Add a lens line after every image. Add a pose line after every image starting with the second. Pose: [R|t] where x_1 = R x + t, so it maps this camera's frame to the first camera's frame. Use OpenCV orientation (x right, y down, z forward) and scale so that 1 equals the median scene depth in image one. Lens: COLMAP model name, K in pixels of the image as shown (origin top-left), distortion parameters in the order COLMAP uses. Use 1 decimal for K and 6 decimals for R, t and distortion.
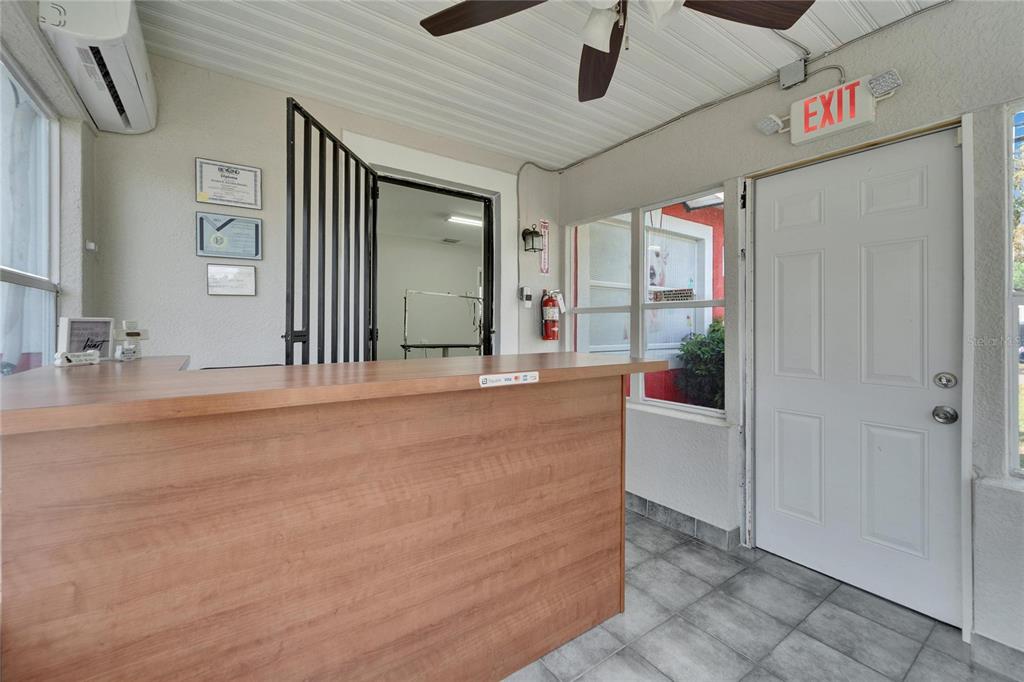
lens RADIAL K [[408.8, 0, 494.0], [0, 408.8, 305.1], [0, 0, 1]] dist [0.003845, -0.002120]
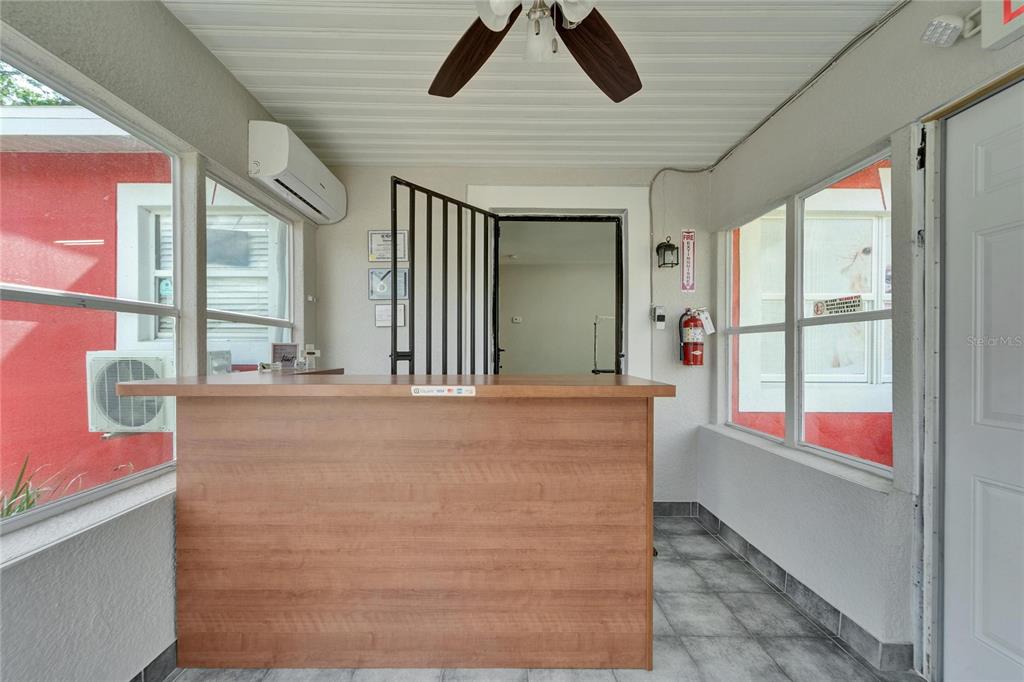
lens RADIAL K [[408.8, 0, 519.5], [0, 408.8, 333.8], [0, 0, 1]] dist [0.003845, -0.002120]
pose [[0.835737, -0.024649, -0.548577, 0.517130], [0.026124, 0.999646, -0.005118, 0.020851], [0.548508, -0.010054, 0.836085, 0.104439]]
